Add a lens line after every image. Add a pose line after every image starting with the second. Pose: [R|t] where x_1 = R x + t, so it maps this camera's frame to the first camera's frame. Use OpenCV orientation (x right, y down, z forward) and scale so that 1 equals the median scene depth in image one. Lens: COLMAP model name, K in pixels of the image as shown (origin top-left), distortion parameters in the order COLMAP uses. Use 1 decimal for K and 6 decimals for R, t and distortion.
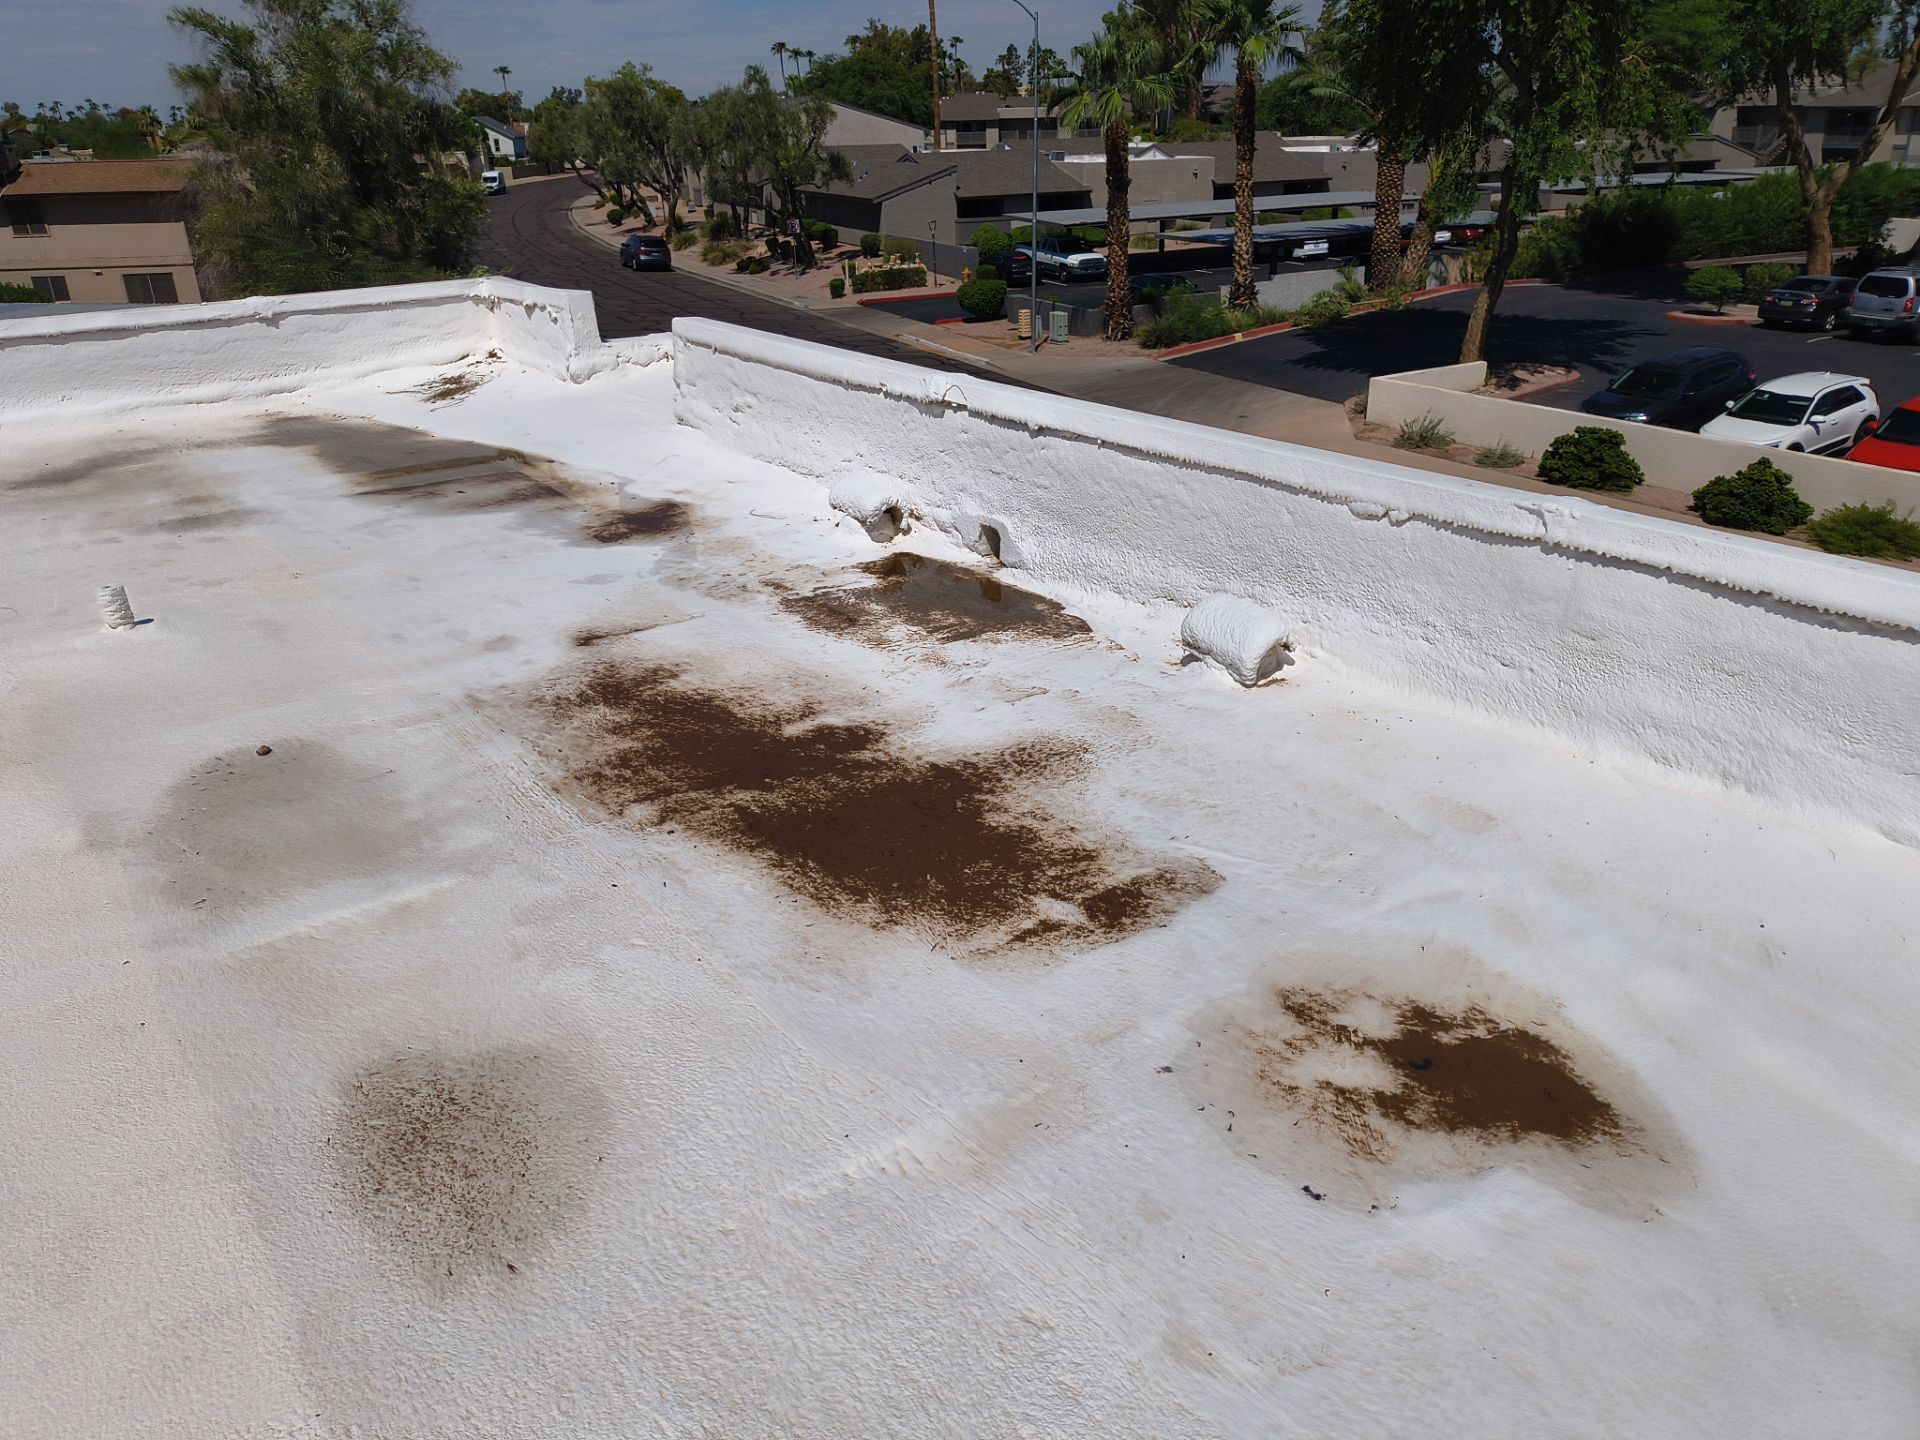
lens RADIAL K [[1420.8, 0, 959.2], [0, 1420.8, 746.0], [0, 0, 1]] dist [0.011278, -0.032809]
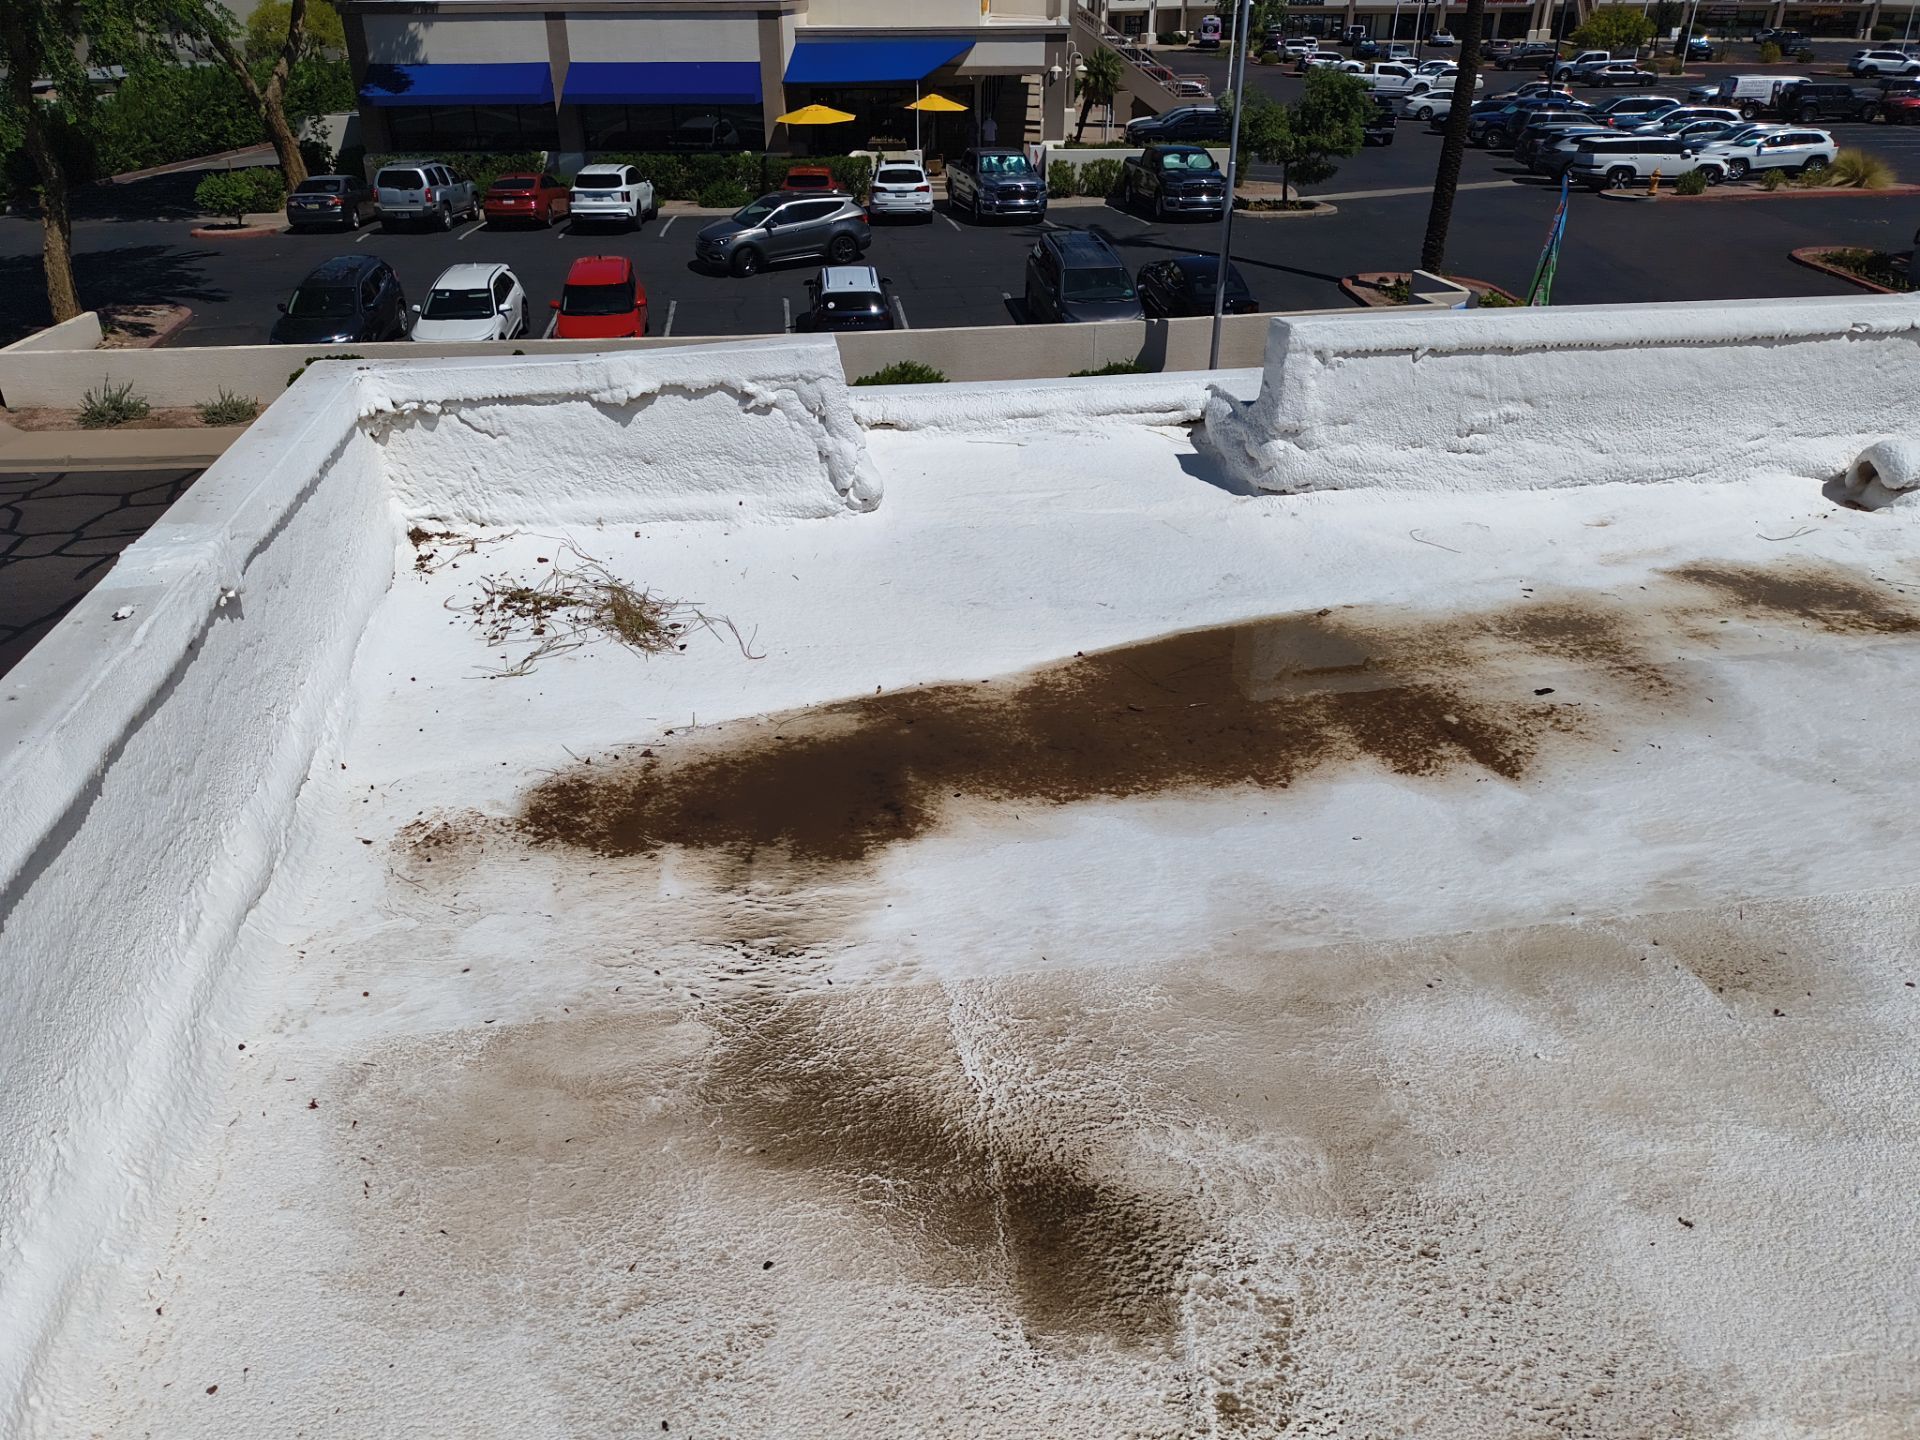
lens RADIAL K [[1420.8, 0, 959.2], [0, 1420.8, 746.0], [0, 0, 1]] dist [0.011278, -0.032809]
pose [[0.417928, -0.414367, 0.808477, -0.227823], [0.367291, 0.891017, 0.266807, -0.099900], [-0.830923, 0.185440, 0.524574, 0.237824]]
